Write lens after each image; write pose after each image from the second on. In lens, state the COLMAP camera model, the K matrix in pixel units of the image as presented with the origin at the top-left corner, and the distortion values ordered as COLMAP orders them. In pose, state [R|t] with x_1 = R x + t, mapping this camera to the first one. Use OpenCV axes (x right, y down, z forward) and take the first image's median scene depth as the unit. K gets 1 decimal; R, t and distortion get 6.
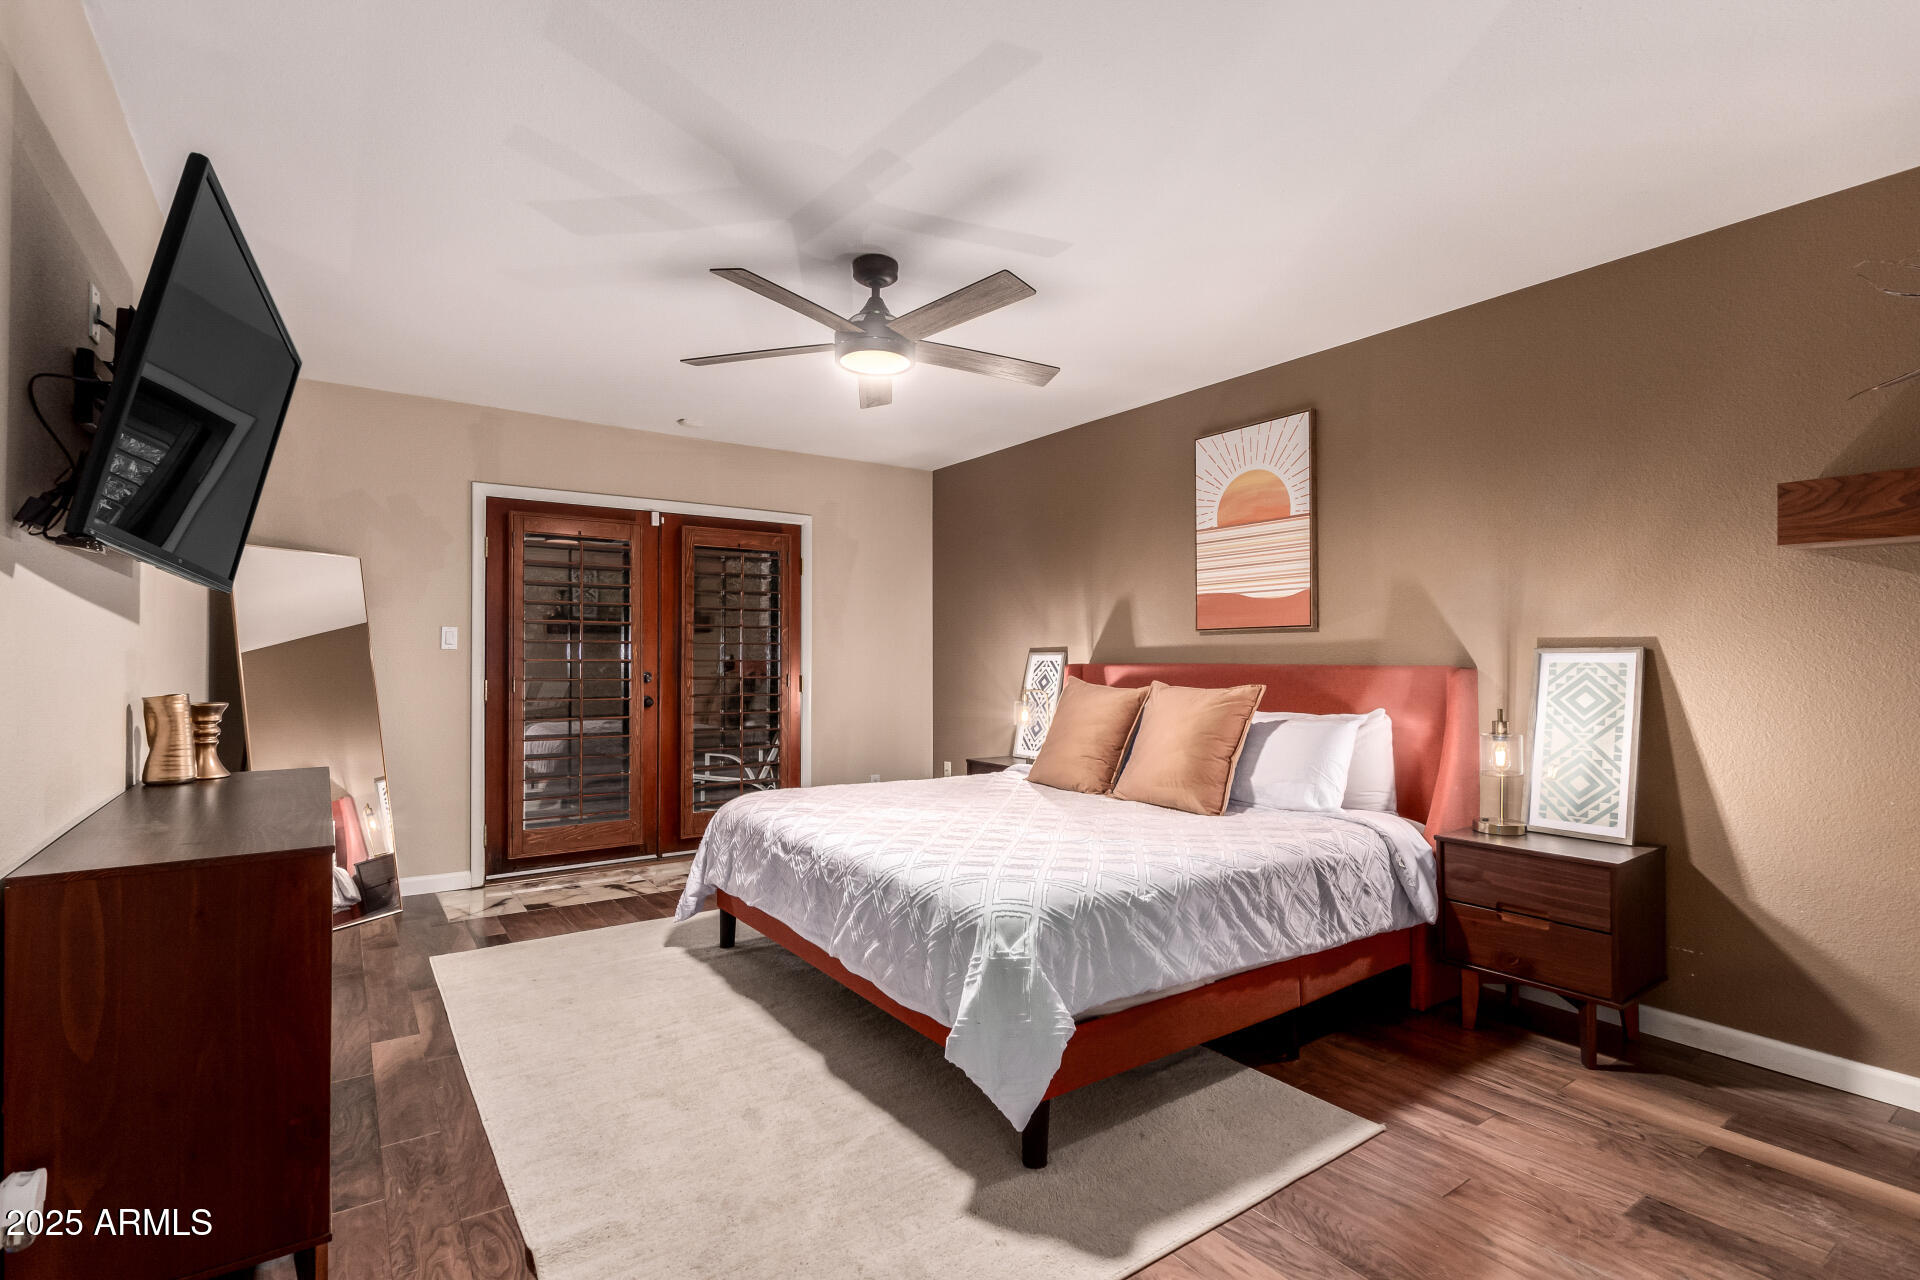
lens RADIAL K [[873.0, 0, 949.6], [0, 873.0, 654.7], [0, 0, 1]] dist [0.001983, -0.000783]
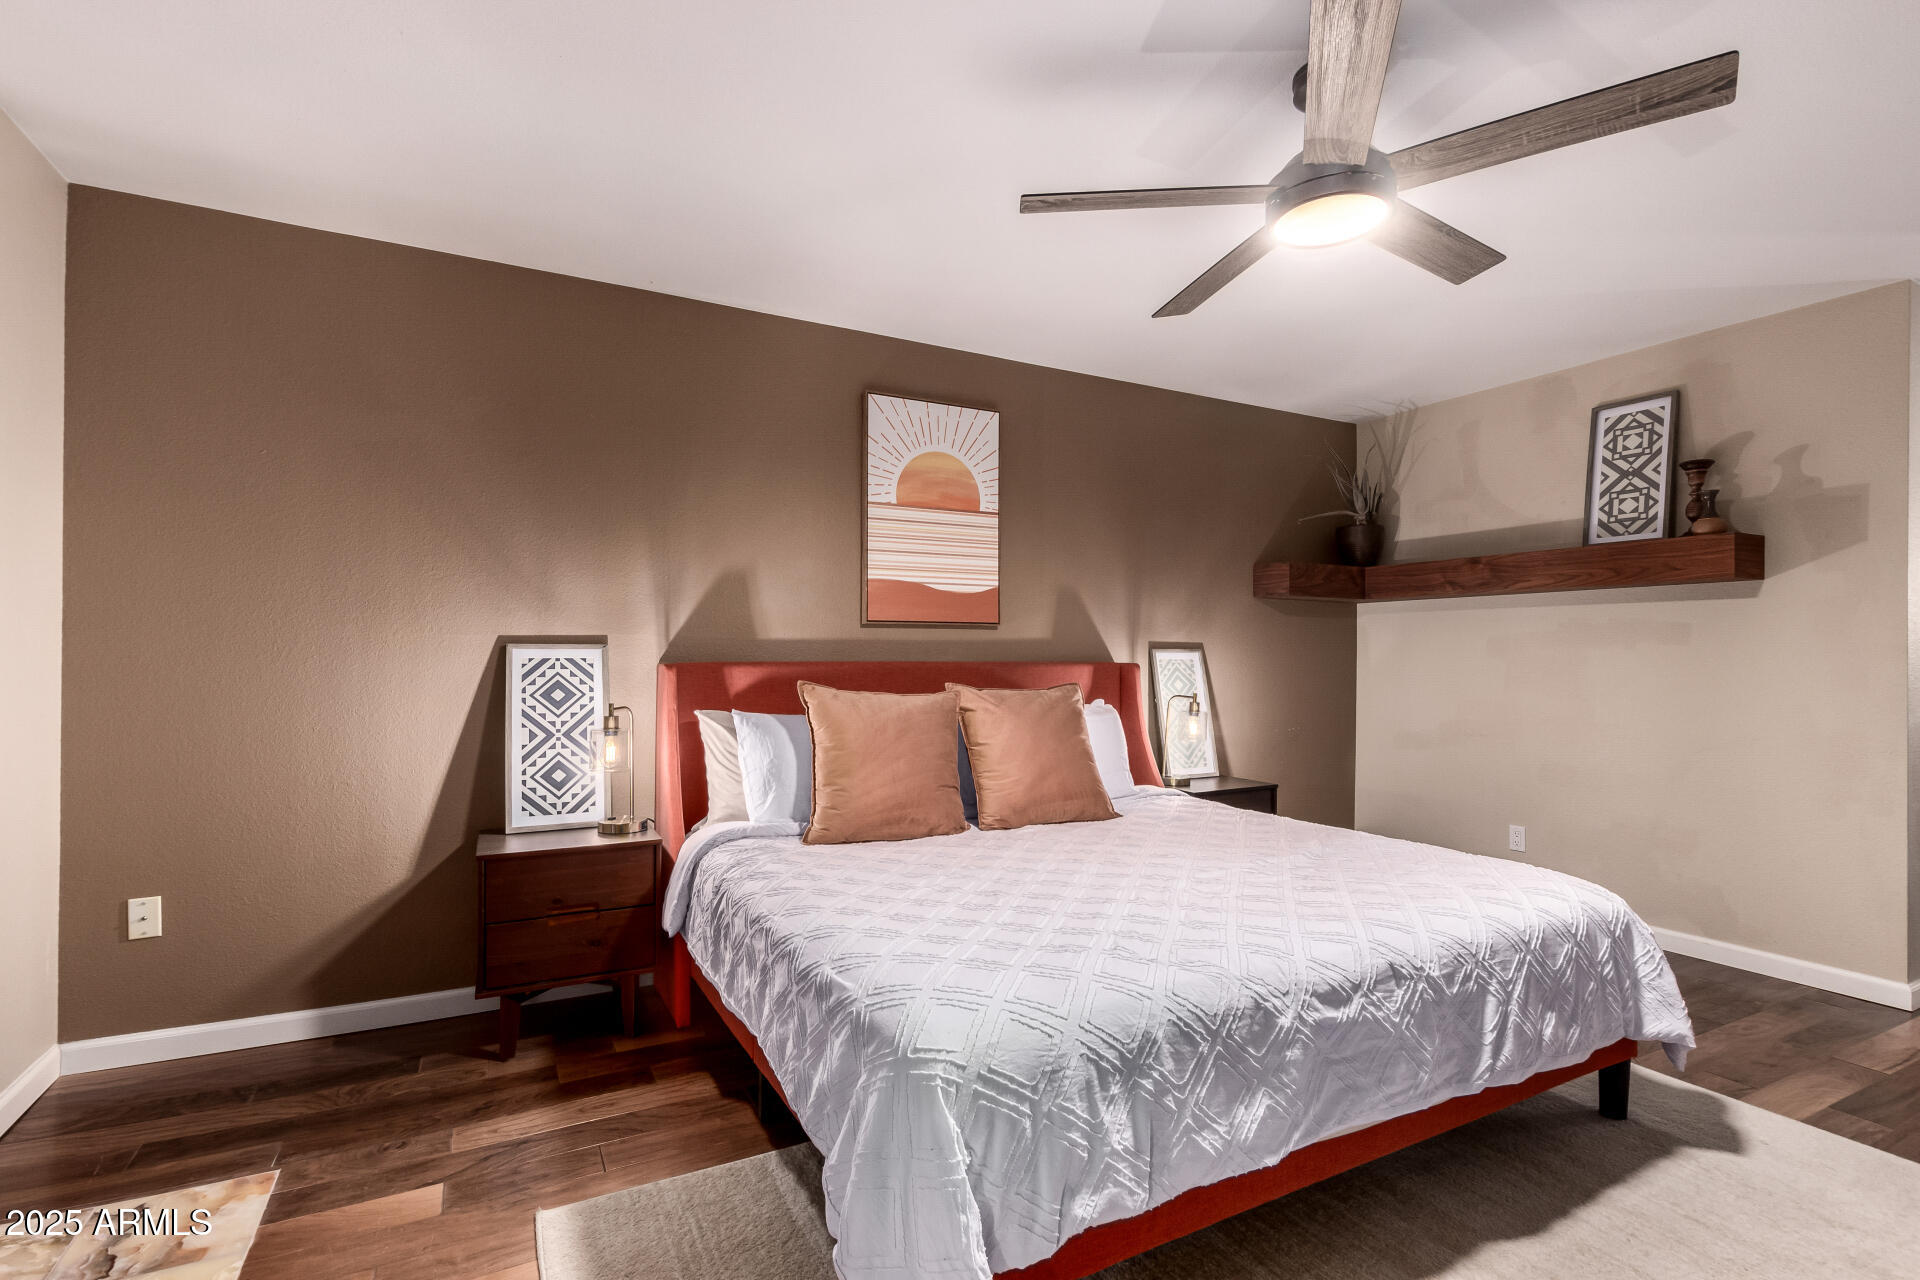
lens RADIAL K [[873.0, 0, 949.6], [0, 873.0, 654.7], [0, 0, 1]] dist [0.001983, -0.000783]
pose [[0.134002, 0.002495, 0.990978, -0.563024], [-0.007160, 0.999973, -0.001549, 0.004792], [-0.990955, -0.006888, 0.134016, 0.856076]]
